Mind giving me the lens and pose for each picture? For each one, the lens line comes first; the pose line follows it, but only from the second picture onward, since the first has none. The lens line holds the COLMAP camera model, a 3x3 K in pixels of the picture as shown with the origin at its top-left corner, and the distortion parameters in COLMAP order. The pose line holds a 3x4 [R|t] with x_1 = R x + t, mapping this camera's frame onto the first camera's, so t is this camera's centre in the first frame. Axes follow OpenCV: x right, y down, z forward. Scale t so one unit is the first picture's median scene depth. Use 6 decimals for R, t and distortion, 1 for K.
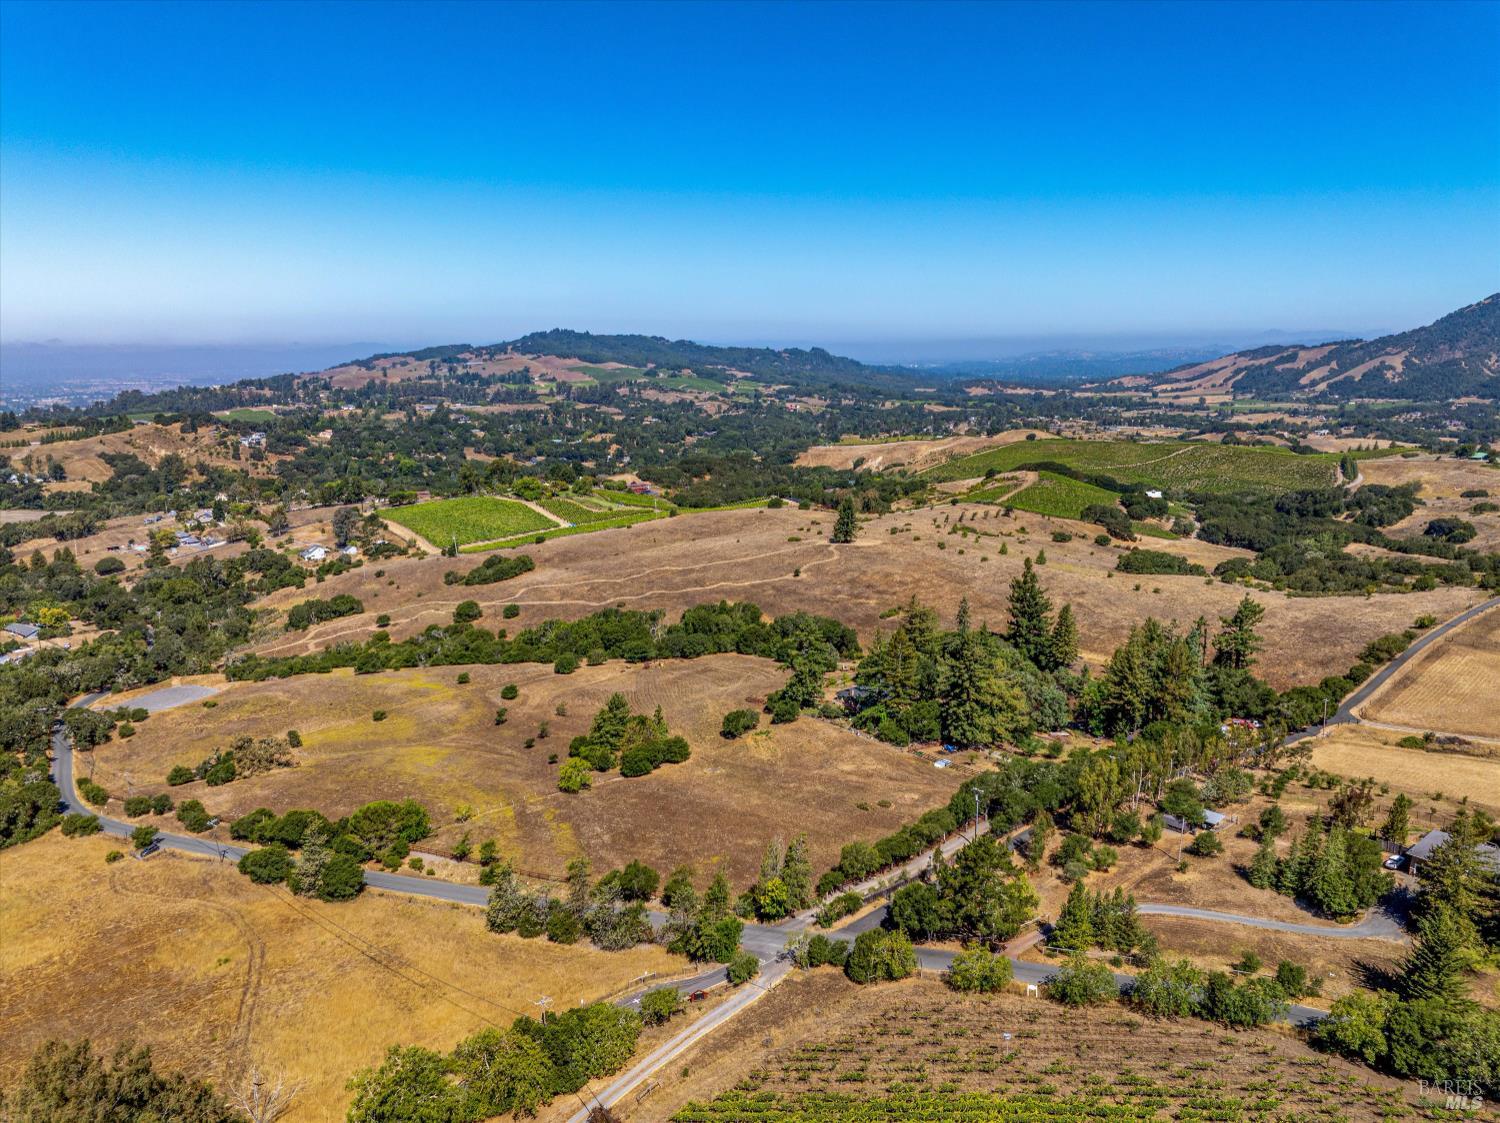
lens RADIAL K [[1059.1, 0, 744.2], [0, 1059.1, 562.5], [0, 0, 1]] dist [-0.043291, 0.005891]
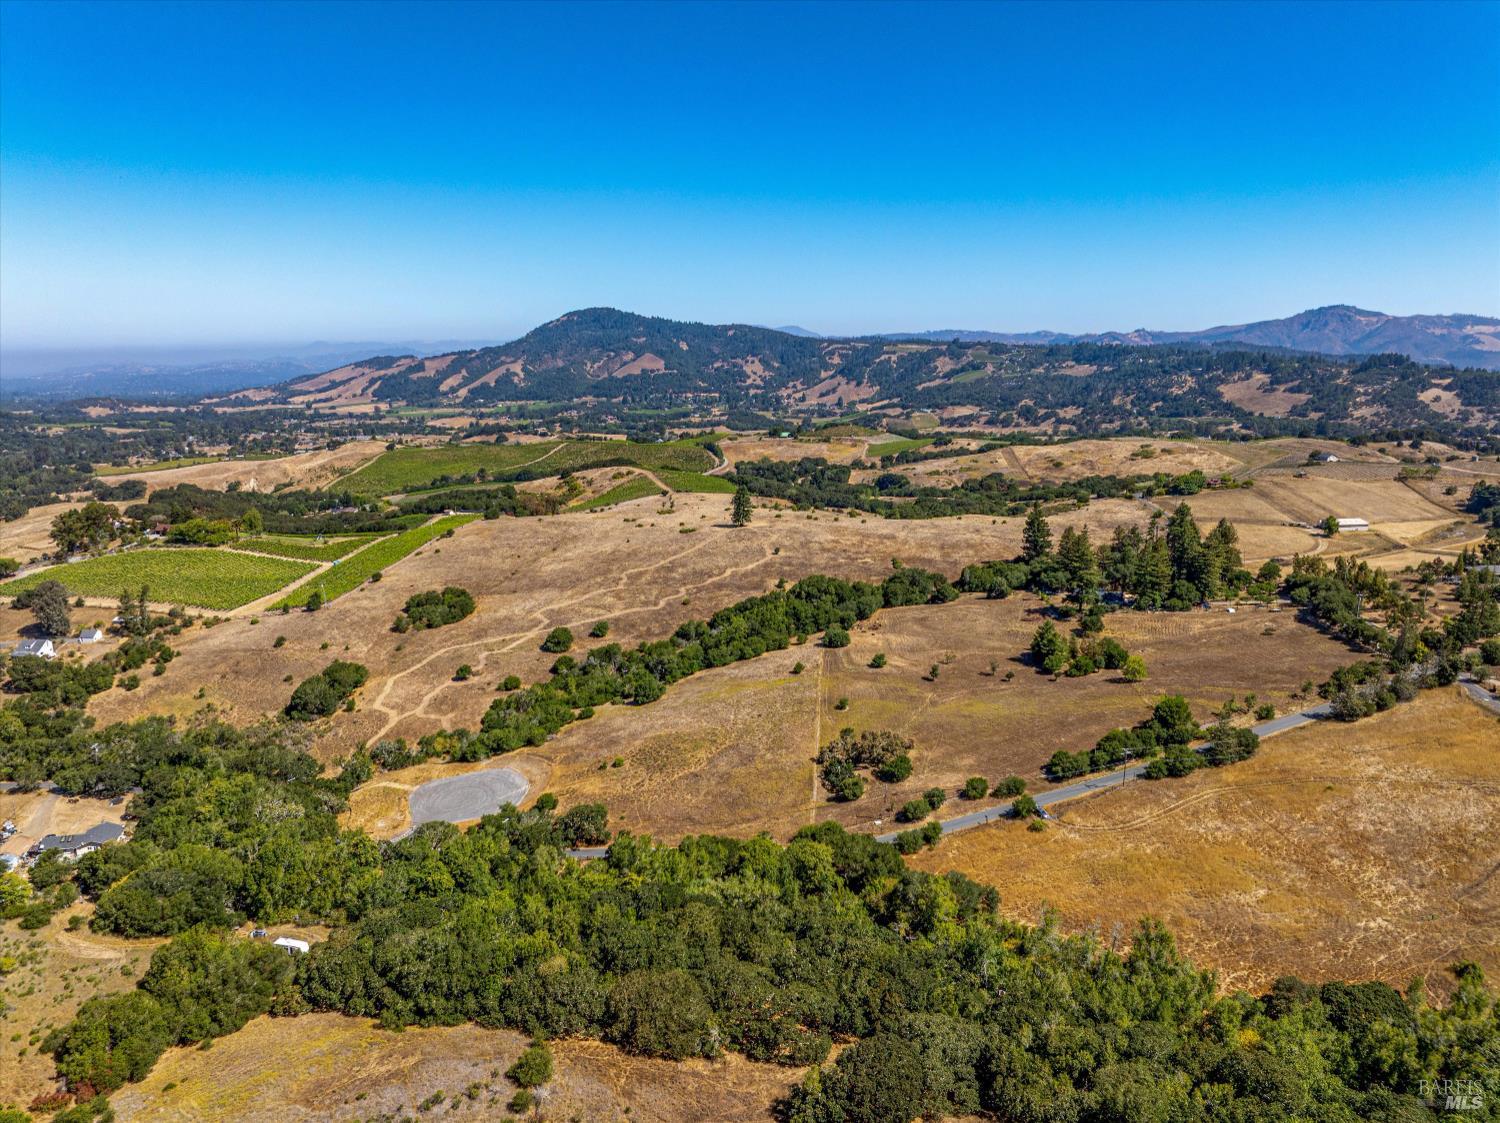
lens RADIAL K [[1059.1, 0, 749.4], [0, 1059.1, 562.4], [0, 0, 1]] dist [-0.043291, 0.005891]
pose [[0.659253, -0.140281, 0.738720, -0.092030], [0.148839, 0.987349, 0.054667, -0.004900], [-0.737043, 0.073911, 0.671792, 0.029245]]
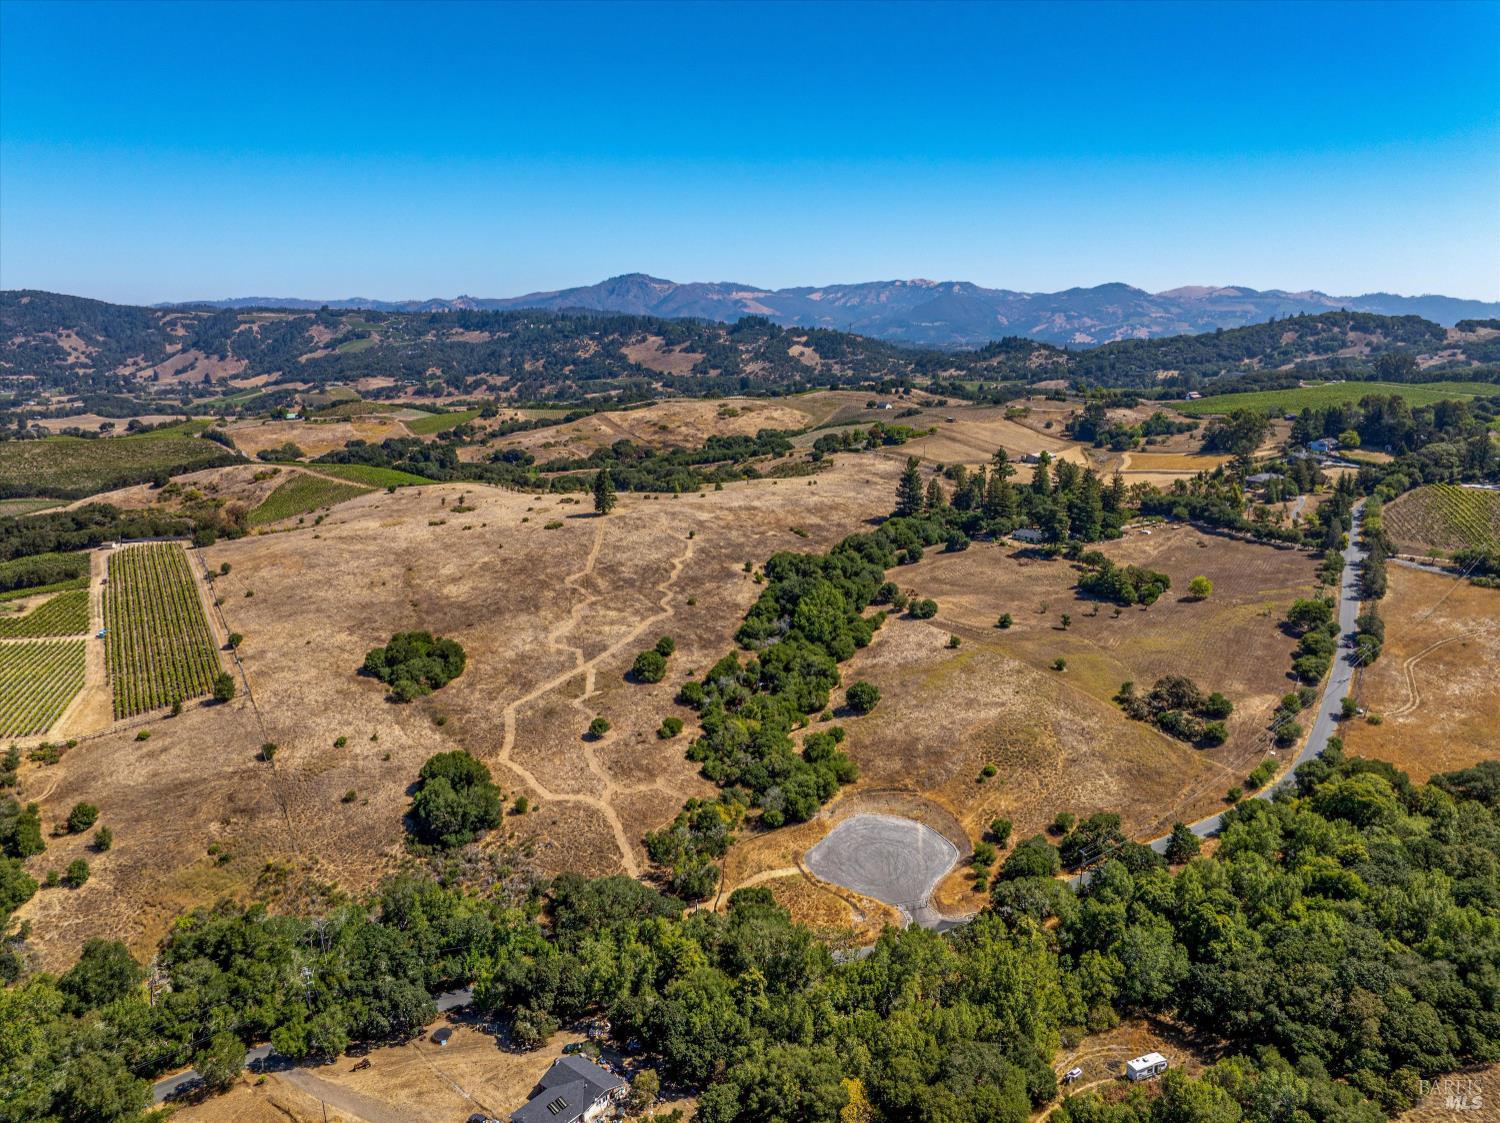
lens RADIAL K [[1059.1, 0, 751.5], [0, 1059.1, 553.9], [0, 0, 1]] dist [-0.043291, 0.005891]
pose [[0.086889, -0.210972, 0.973623, -0.109249], [0.205066, 0.960177, 0.189758, -0.017483], [-0.974884, 0.183169, 0.126692, 0.090781]]
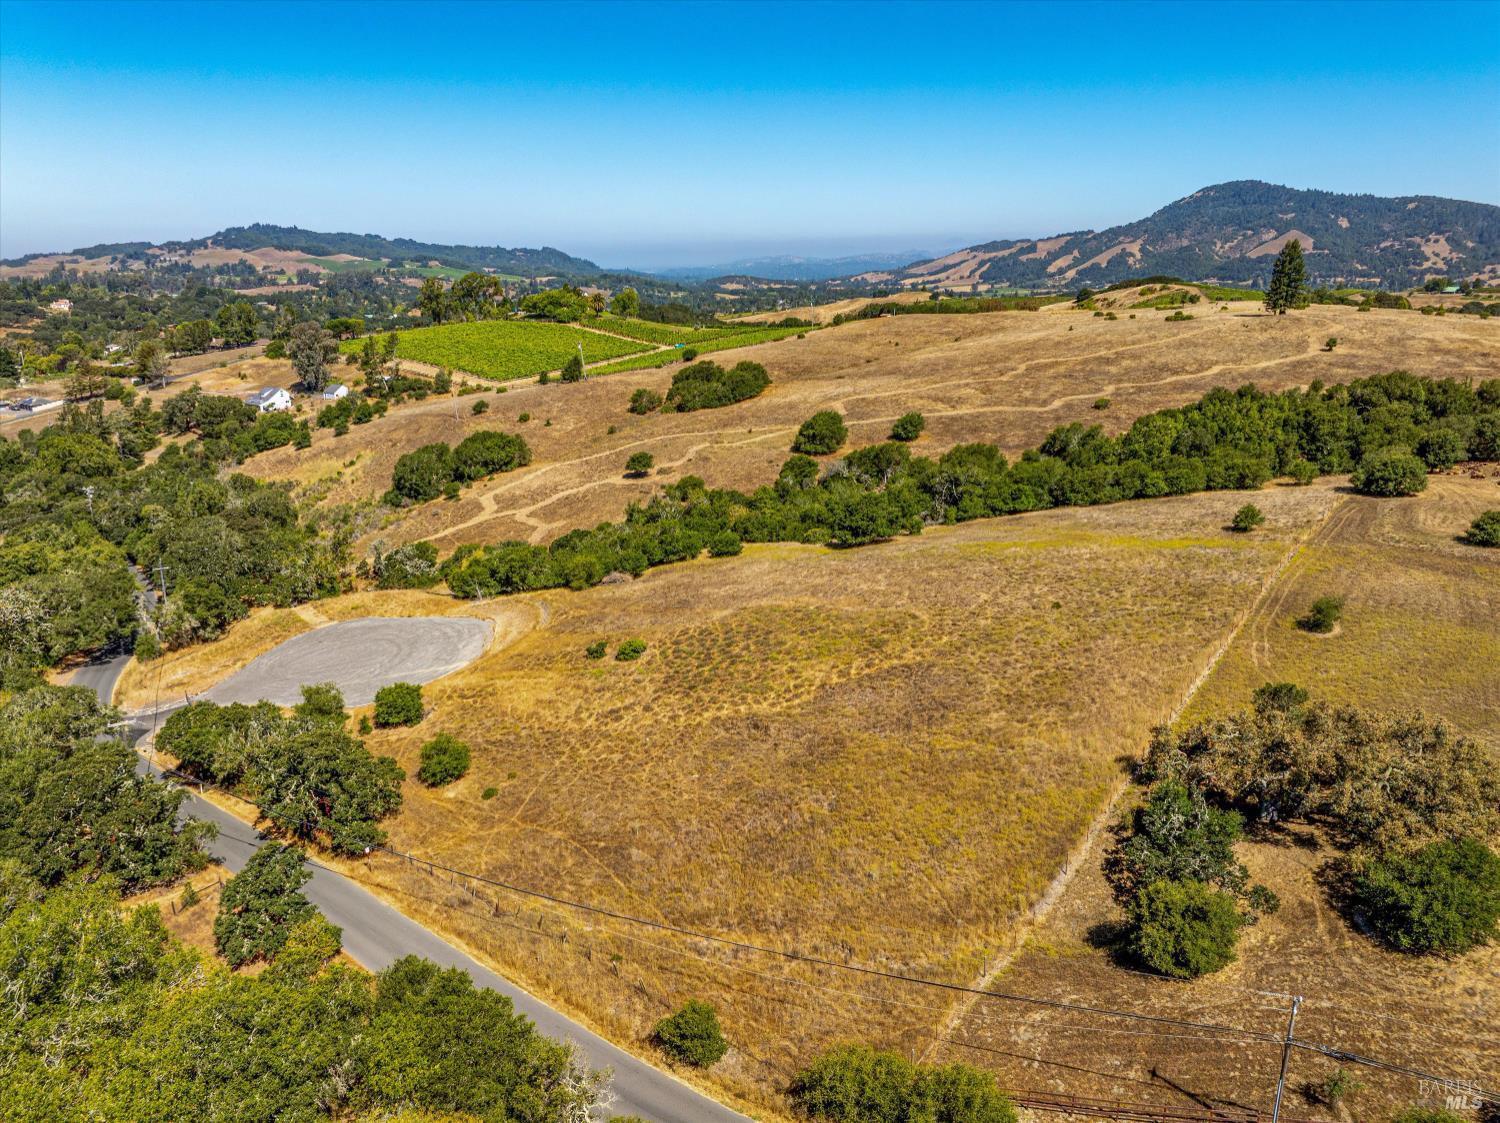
lens RADIAL K [[1059.1, 0, 742.9], [0, 1059.1, 555.8], [0, 0, 1]] dist [-0.043291, 0.005891]
pose [[0.962186, -0.076471, 0.261438, -0.049385], [0.057293, 0.995130, 0.080215, 0.006978], [-0.266298, -0.062203, 0.961881, 0.058152]]
